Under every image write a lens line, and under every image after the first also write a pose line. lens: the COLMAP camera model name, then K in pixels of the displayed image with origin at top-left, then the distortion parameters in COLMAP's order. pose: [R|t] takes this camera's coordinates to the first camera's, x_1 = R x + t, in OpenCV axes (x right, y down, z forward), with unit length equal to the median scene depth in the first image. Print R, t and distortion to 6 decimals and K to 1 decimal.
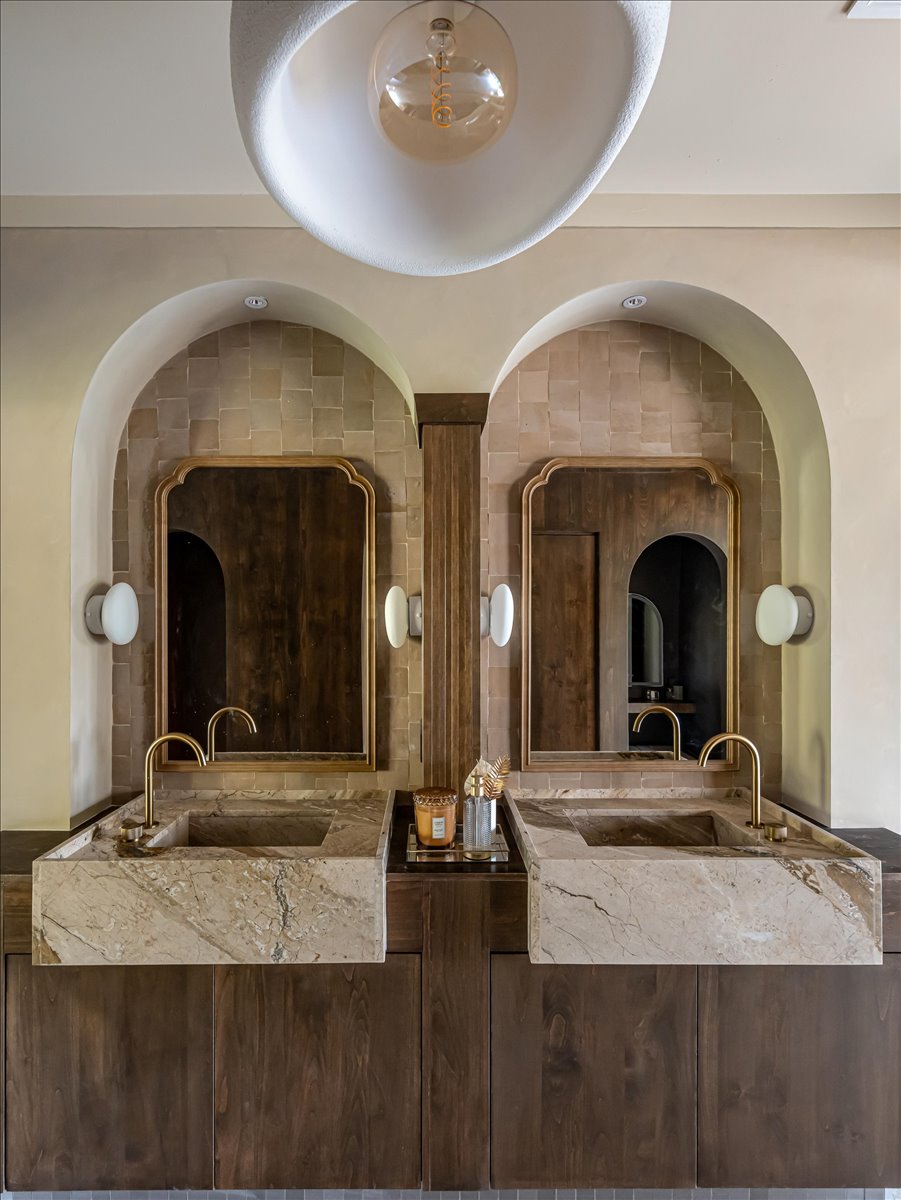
lens RADIAL K [[615.0, 0, 451.6], [0, 615.0, 621.1], [0, 0, 1]] dist [-0.001482, 0.000770]
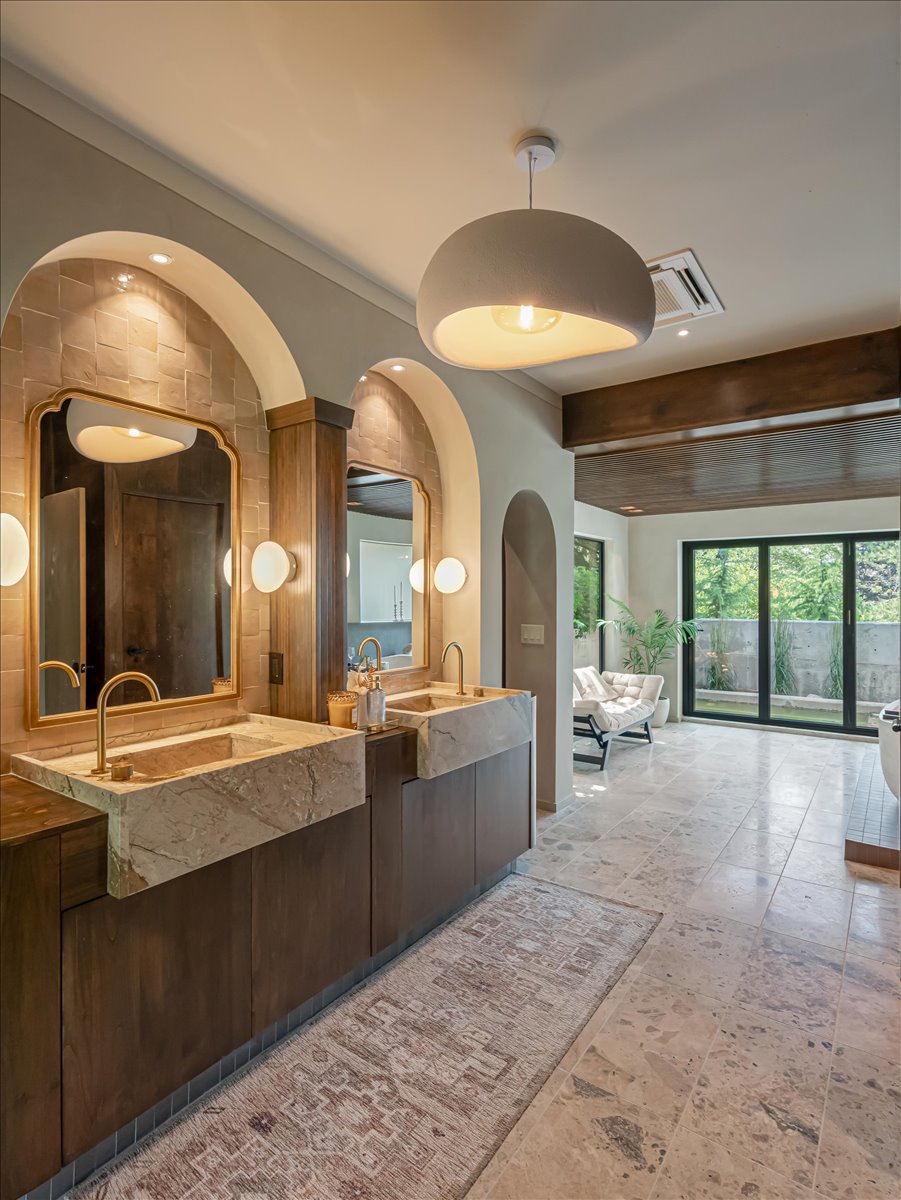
lens RADIAL K [[615.0, 0, 453.2], [0, 615.0, 603.5], [0, 0, 1]] dist [-0.001482, 0.000770]
pose [[0.588979, -0.007063, 0.808118, -1.158316], [0.004594, 0.999975, 0.005392, 0.081065], [-0.808135, 0.000536, 0.588996, -0.016734]]
